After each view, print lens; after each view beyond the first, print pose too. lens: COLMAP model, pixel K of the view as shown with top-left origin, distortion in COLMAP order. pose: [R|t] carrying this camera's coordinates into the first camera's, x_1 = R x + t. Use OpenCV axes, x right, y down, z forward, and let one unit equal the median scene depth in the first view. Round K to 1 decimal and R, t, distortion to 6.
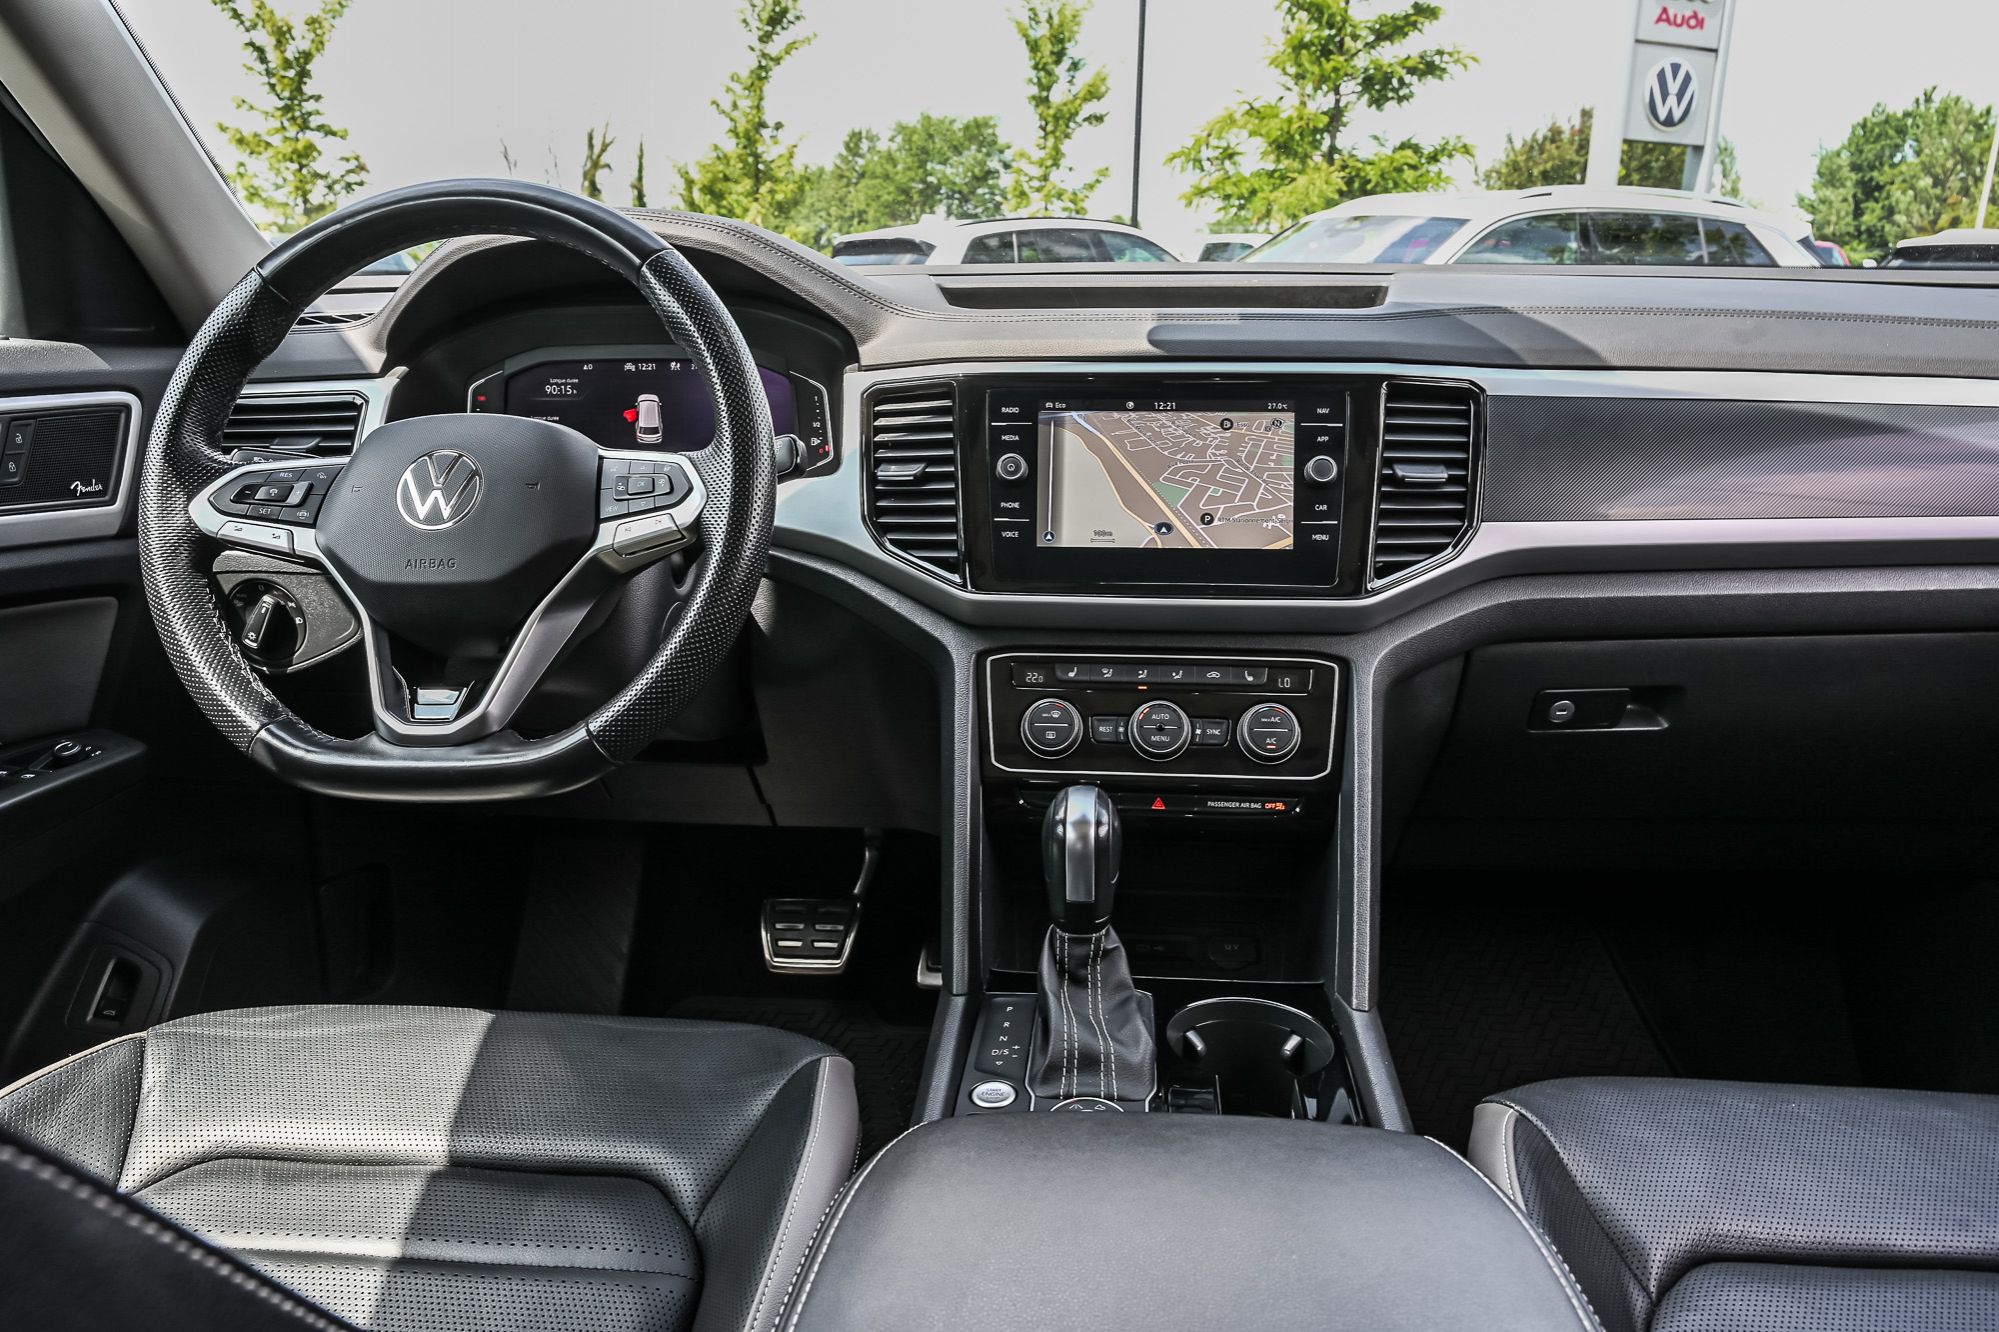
lens RADIAL K [[1316.2, 0, 1005.0], [0, 1316.2, 673.6], [0, 0, 1]] dist [-0.007630, -0.000718]
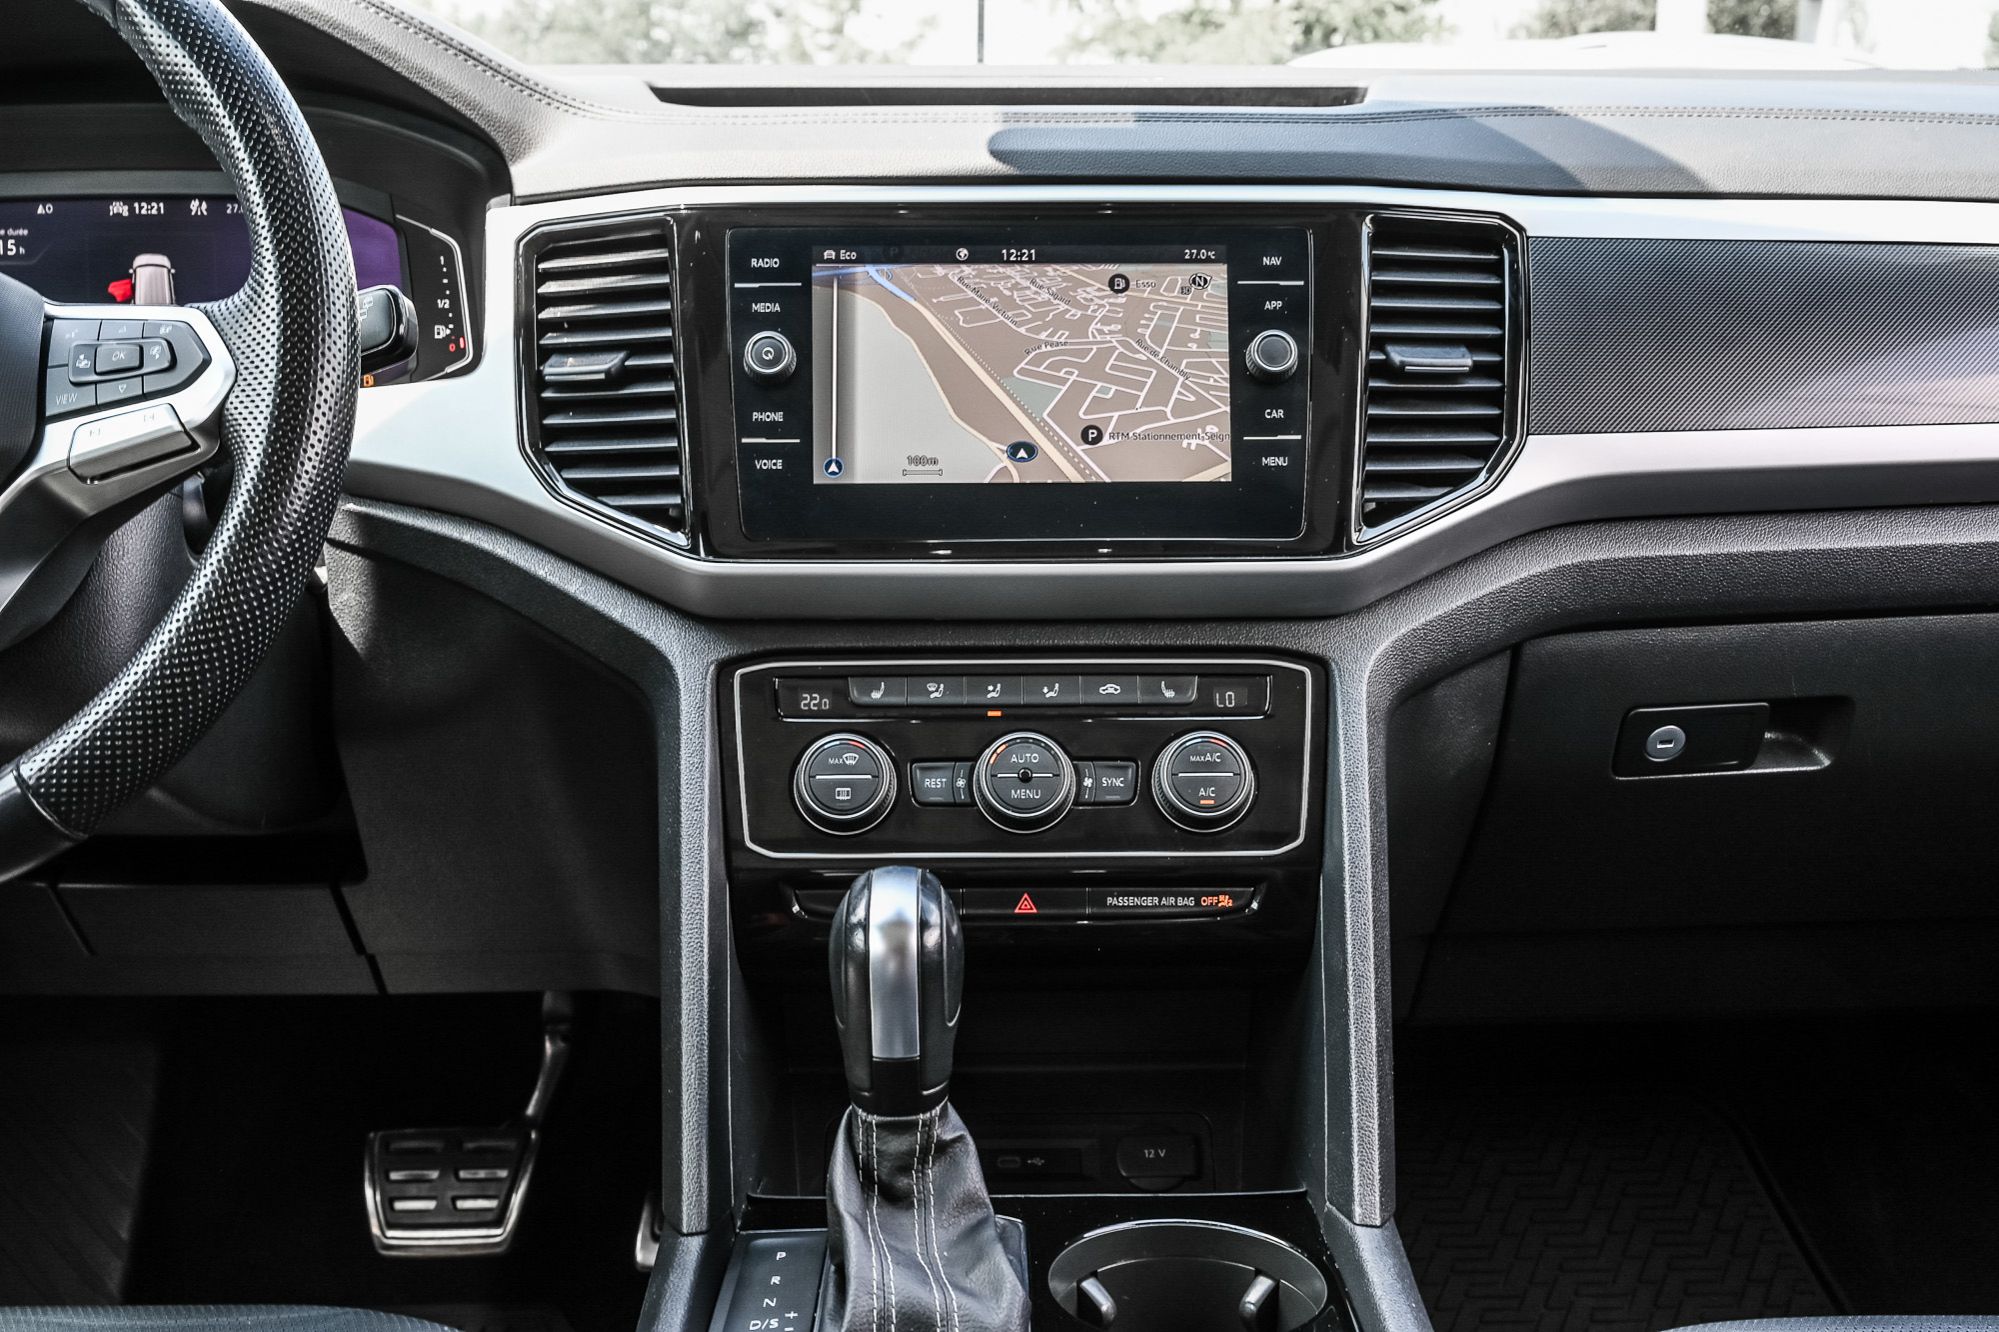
lens RADIAL K [[2097.2, 0, 1007.4], [0, 2097.2, 674.4], [0, 0, 1]] dist [0.002694, 0.006250]
pose [[0.994456, -0.020697, 0.103093, 0.011526], [0.027357, 0.997600, -0.063612, 0.053585], [-0.101529, 0.066080, 0.992636, 0.043126]]
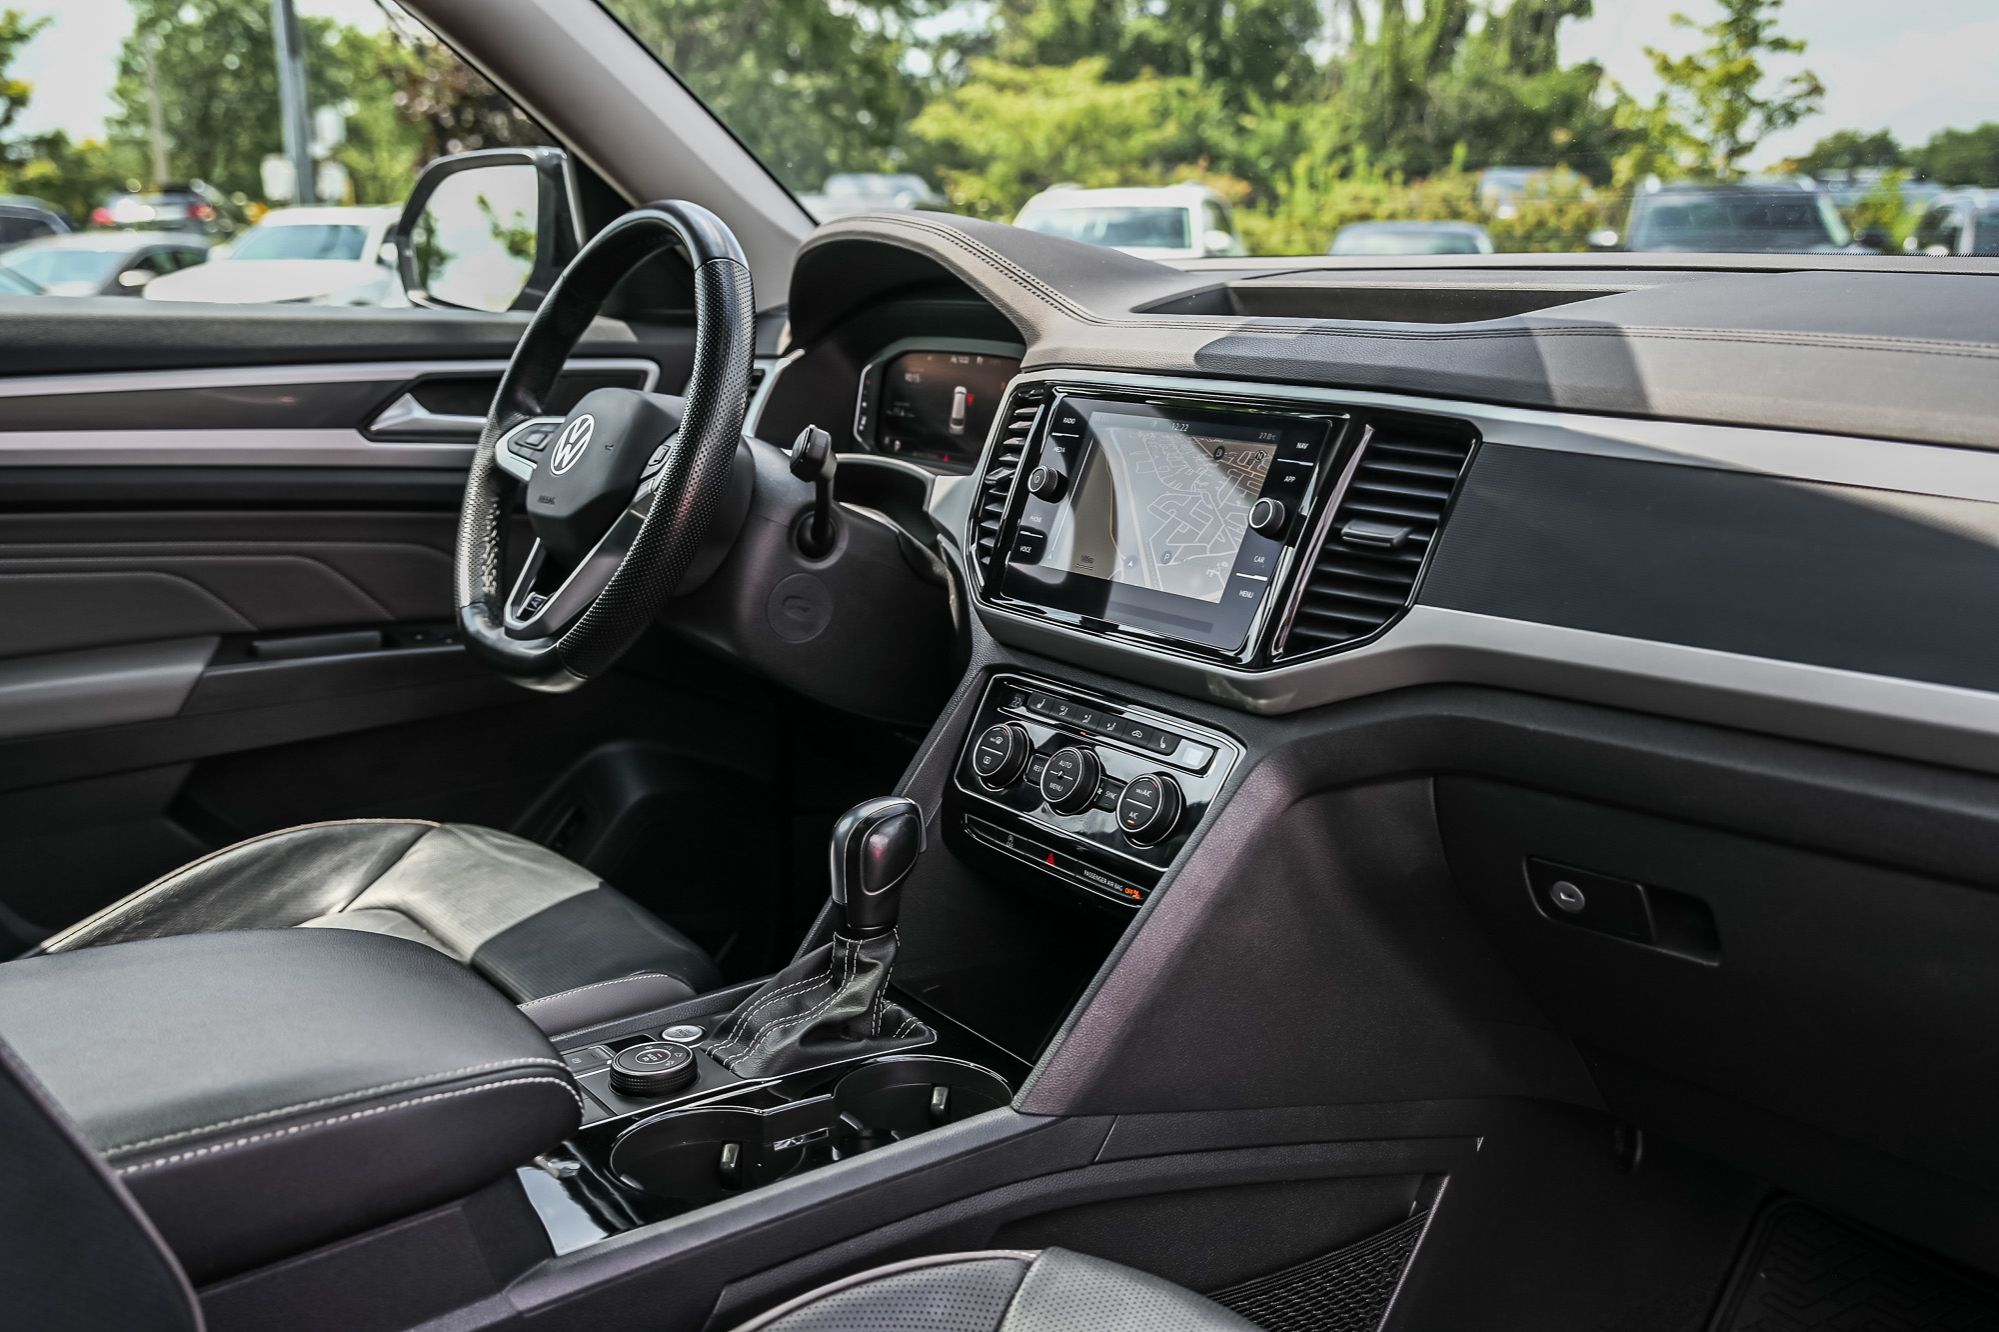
lens RADIAL K [[1834.2, 0, 1036.4], [0, 1834.2, 668.8], [0, 0, 1]] dist [0.025386, 0.008458]
pose [[0.659943, 0.165033, -0.732966, 0.984743], [-0.208881, 0.977417, 0.032002, -0.064800], [0.721695, 0.131984, 0.679512, 0.117498]]
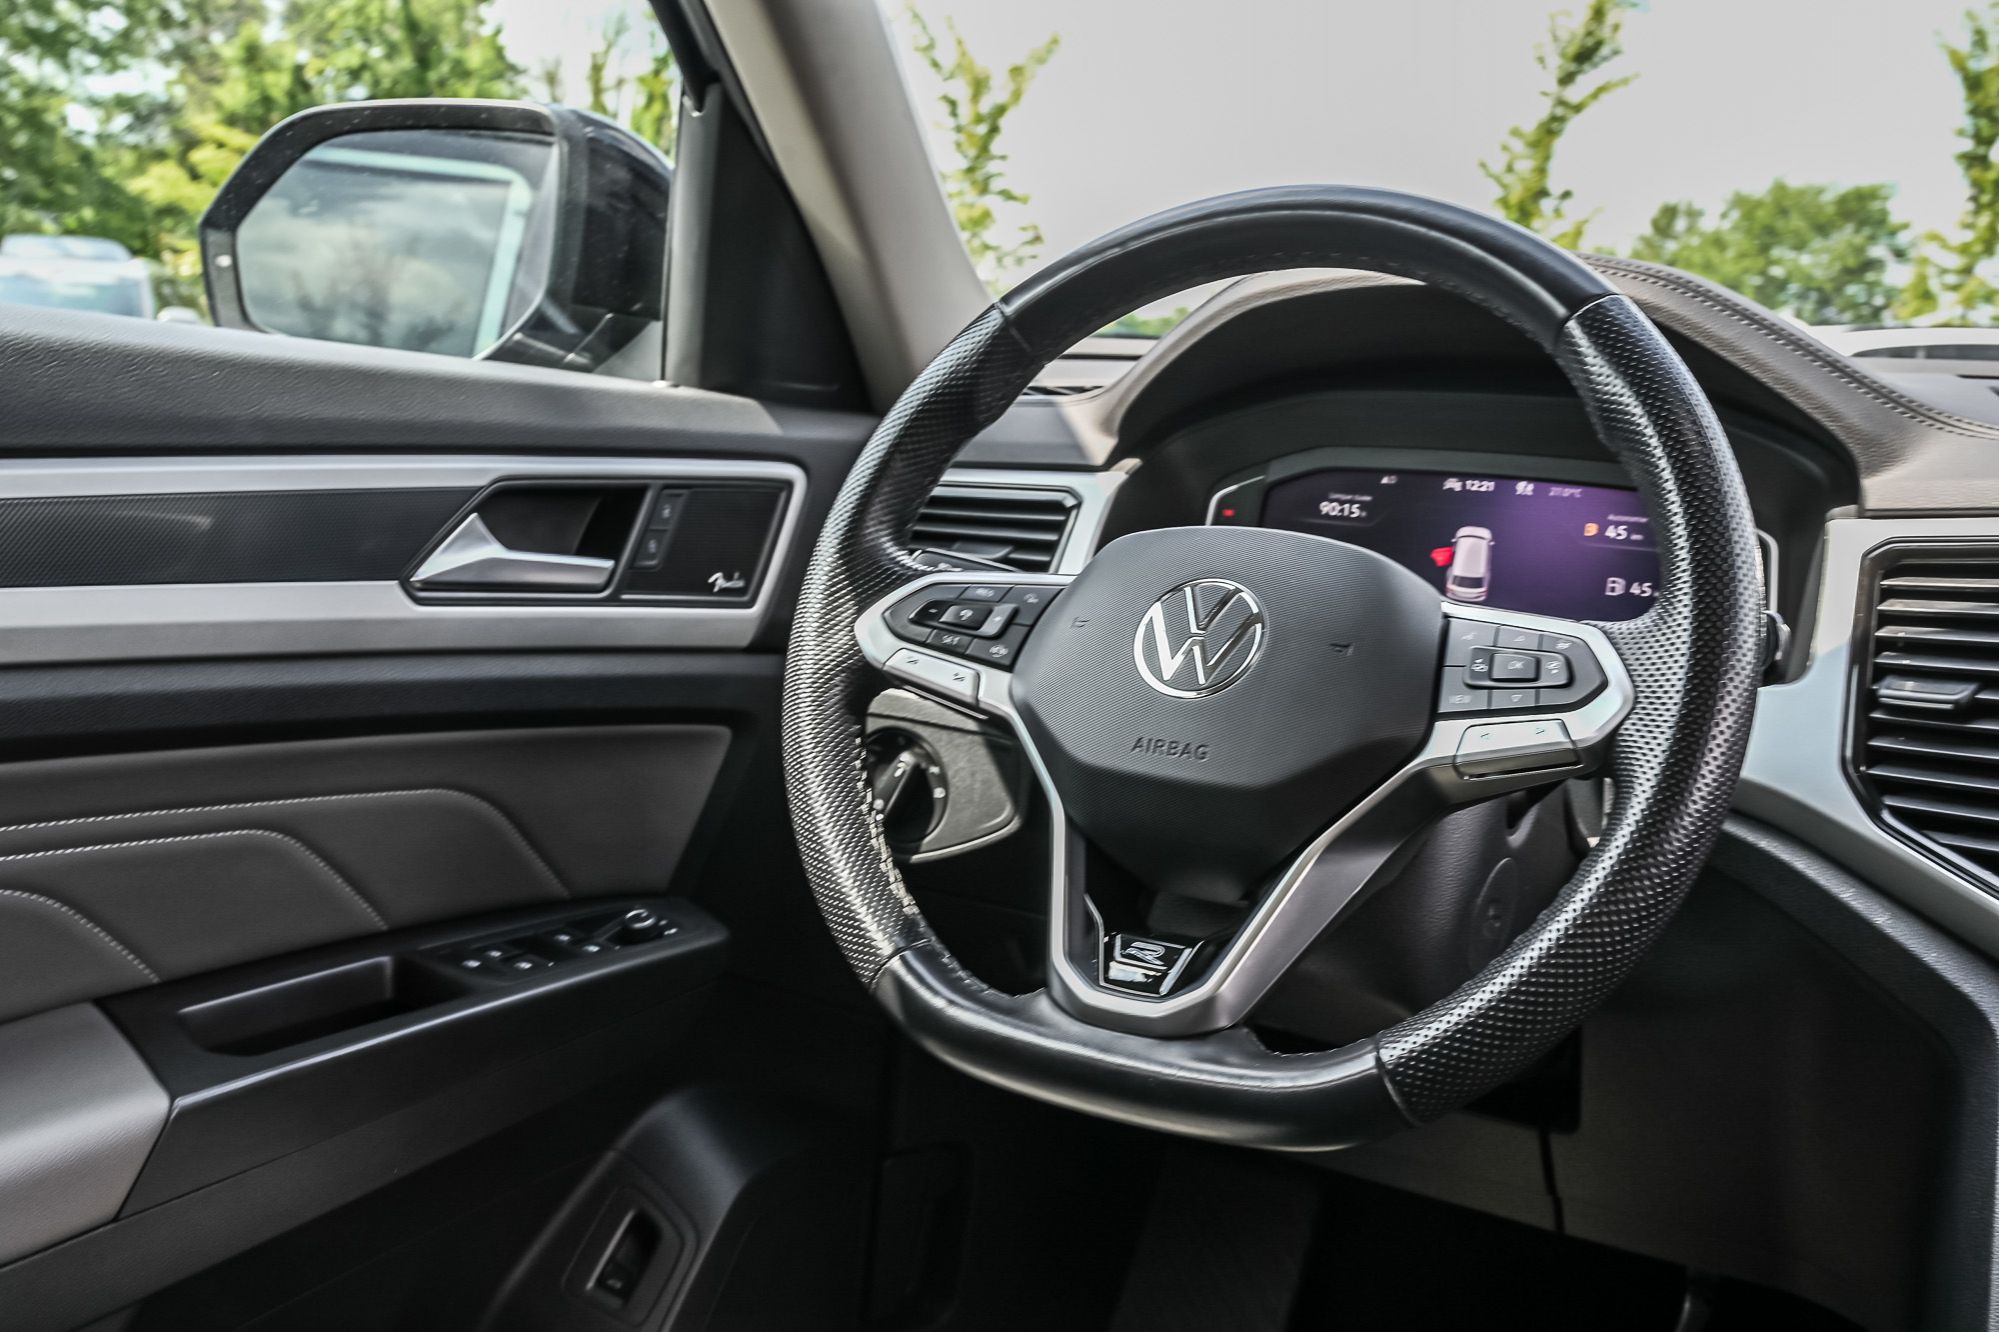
lens RADIAL K [[1807.6, 0, 1005.1], [0, 1807.6, 673.5], [0, 0, 1]] dist [0.016557, 0.011285]
pose [[0.902673, 0.117195, -0.414061, -0.117856], [-0.172847, 0.979914, -0.099462, -0.013859], [0.394087, 0.161351, 0.904799, 0.125990]]
